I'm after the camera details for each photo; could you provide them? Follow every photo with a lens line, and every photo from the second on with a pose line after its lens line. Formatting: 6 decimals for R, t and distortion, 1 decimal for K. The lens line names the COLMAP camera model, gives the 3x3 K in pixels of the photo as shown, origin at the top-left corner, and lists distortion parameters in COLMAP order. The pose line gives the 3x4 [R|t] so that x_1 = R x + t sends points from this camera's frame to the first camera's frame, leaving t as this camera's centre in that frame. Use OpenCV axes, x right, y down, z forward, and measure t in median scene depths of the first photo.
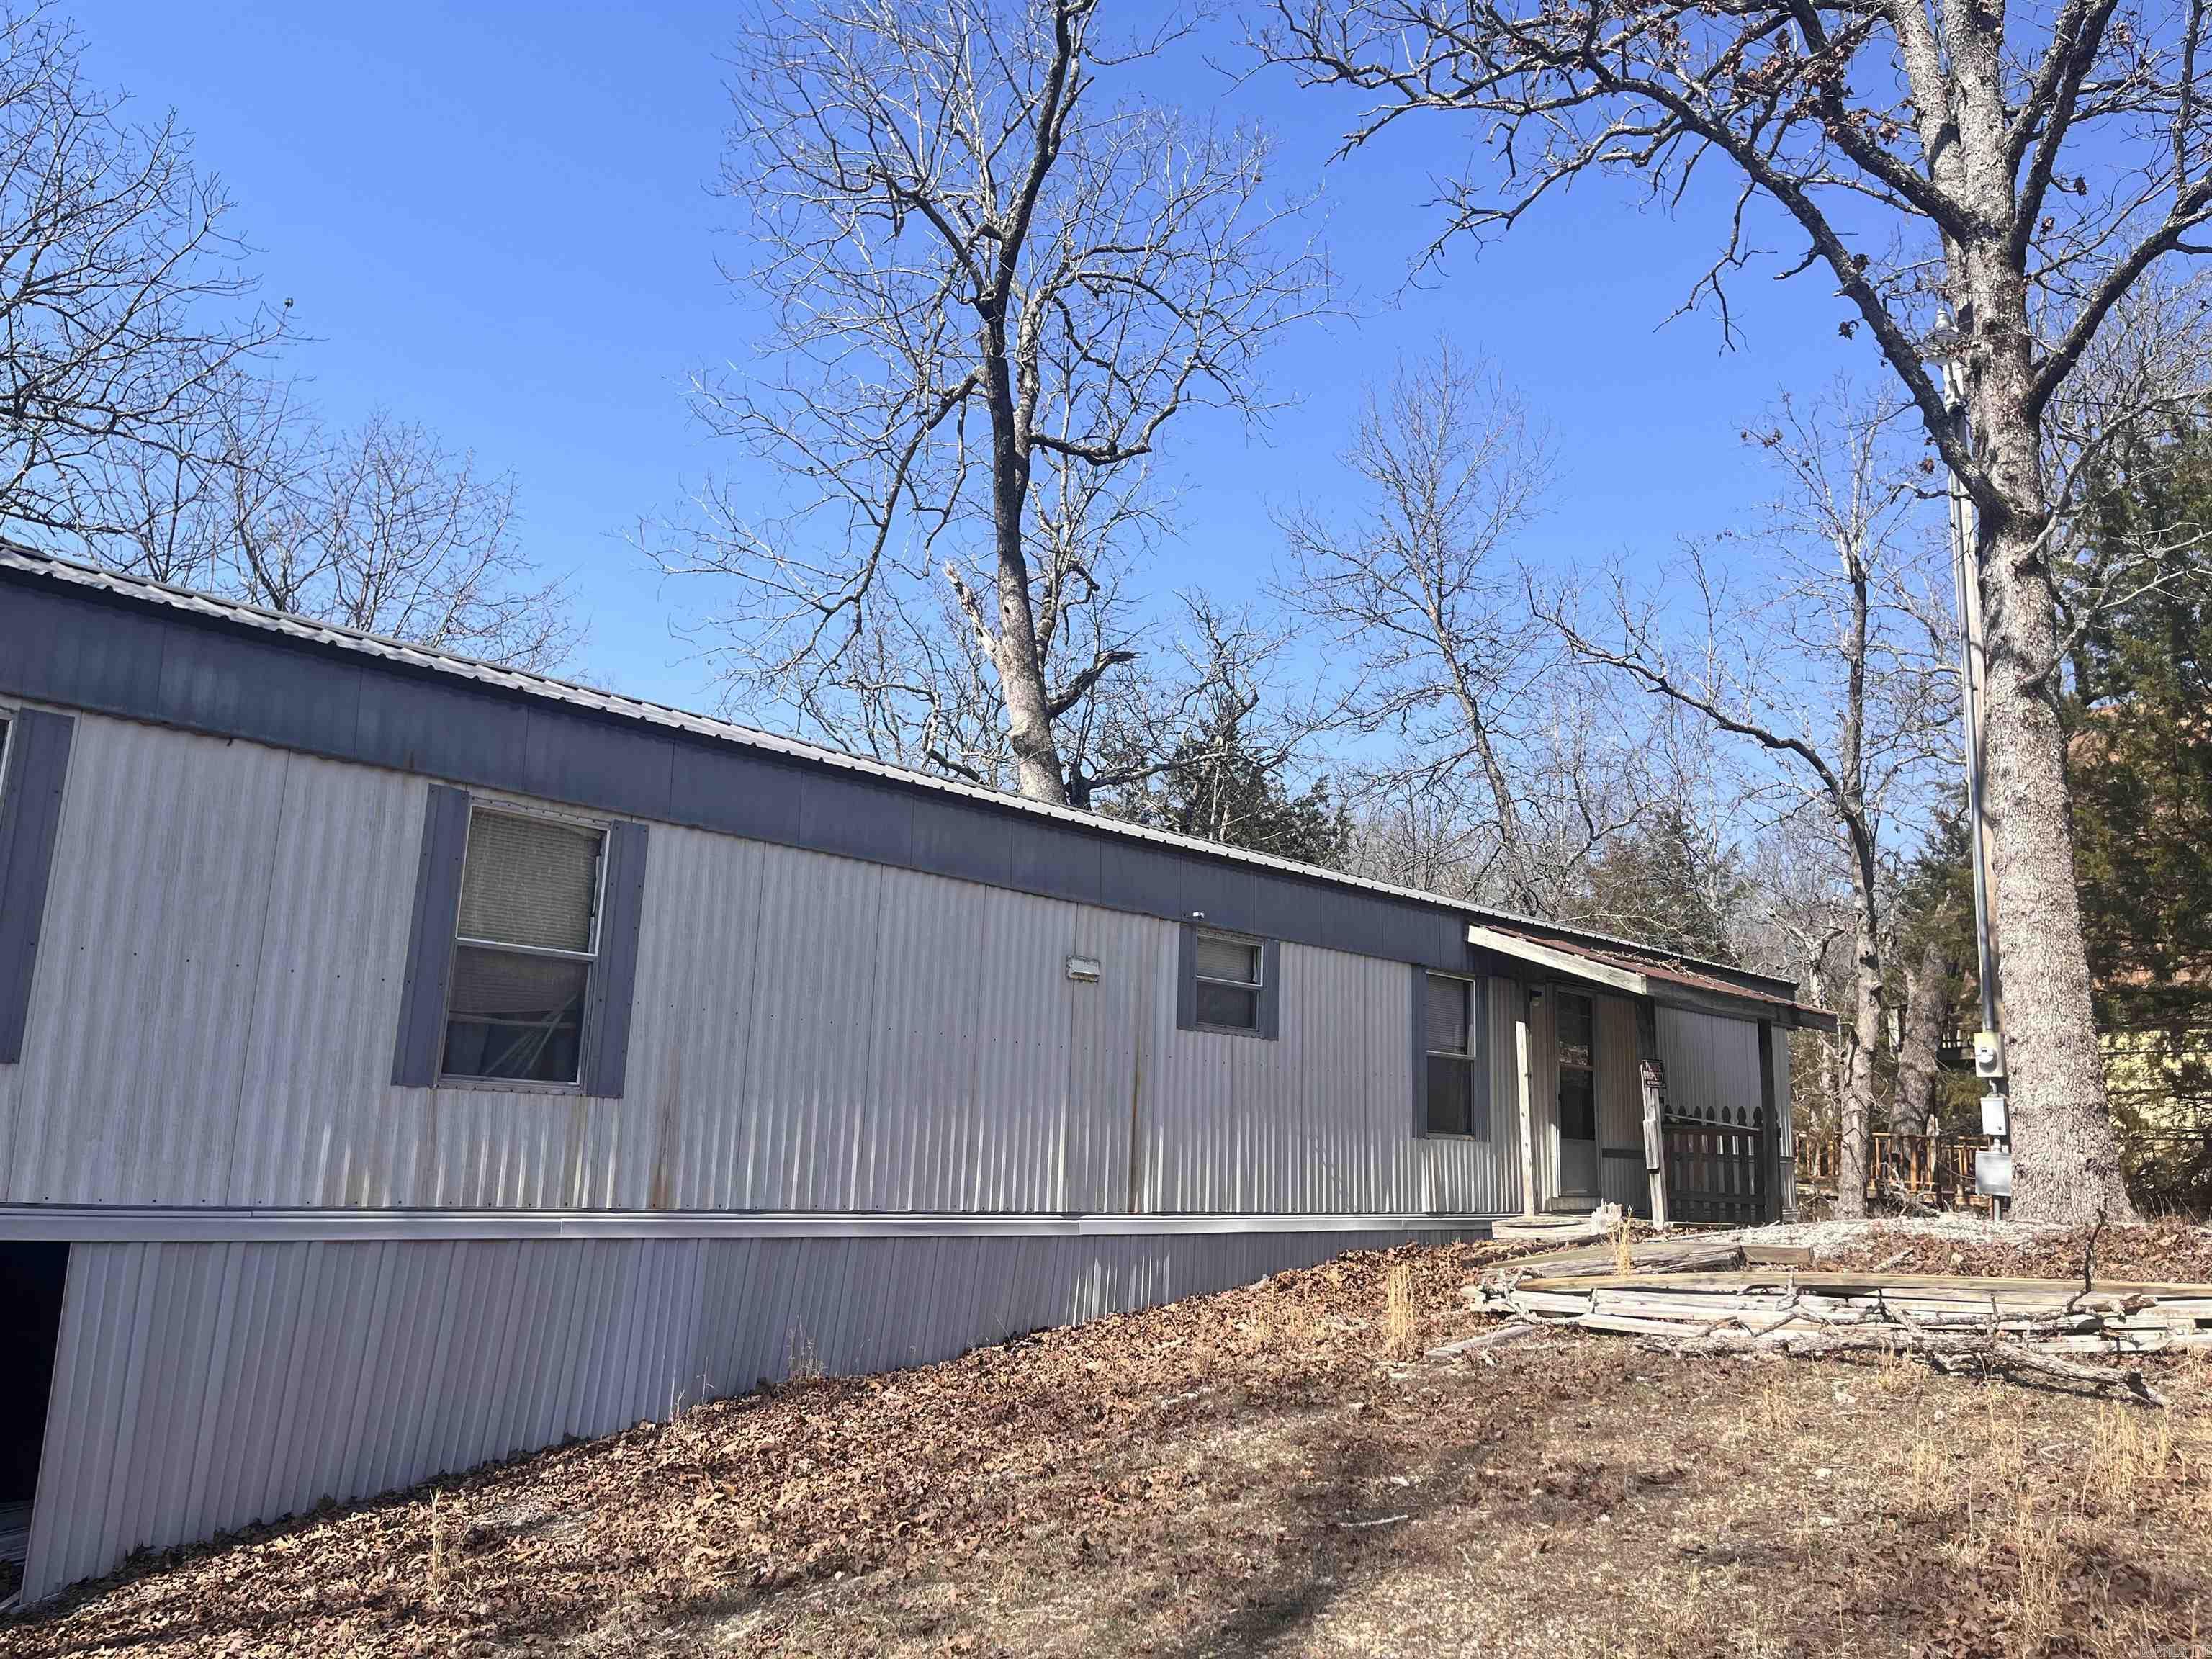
lens RADIAL K [[1687.0, 0, 1106.0], [0, 1687.0, 829.5], [0, 0, 1]] dist [0.061920, -0.098866]
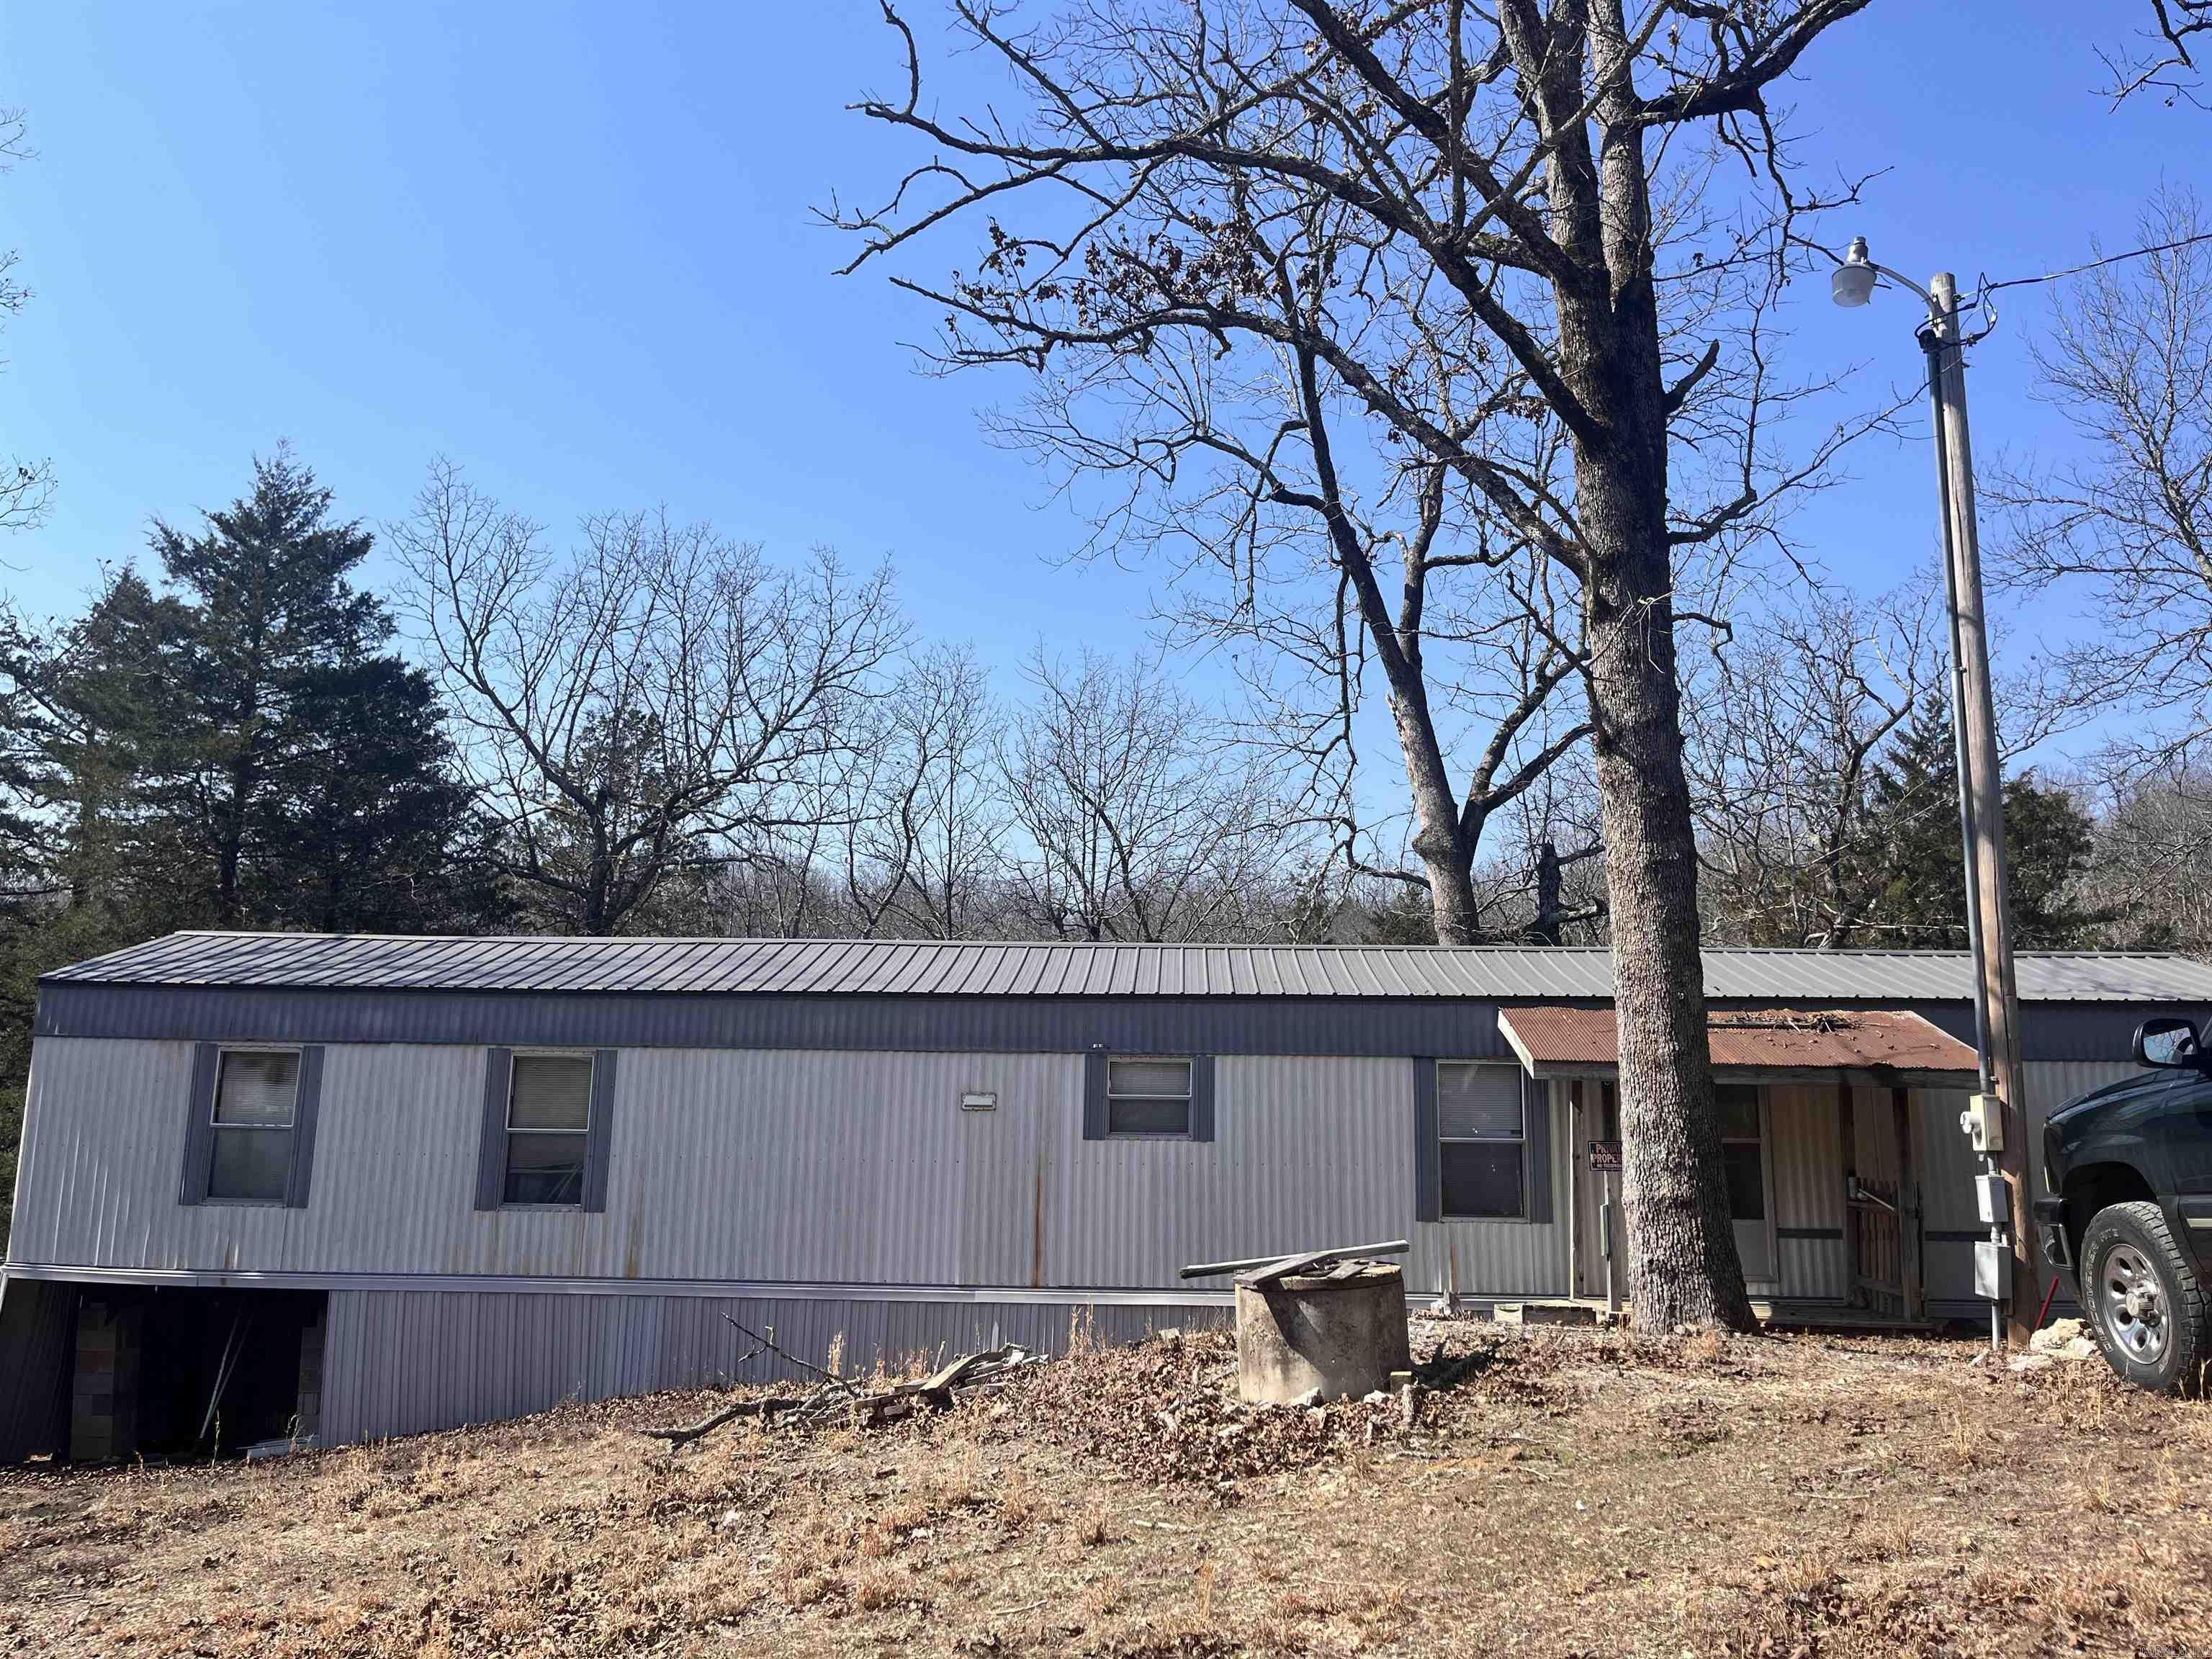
lens RADIAL K [[1687.0, 0, 1106.0], [0, 1687.0, 829.5], [0, 0, 1]] dist [0.061920, -0.098866]
pose [[0.655722, -0.165115, -0.736727, 1.378175], [0.152744, 0.984627, -0.084725, -0.001067], [0.739391, -0.056974, 0.670862, 0.238036]]
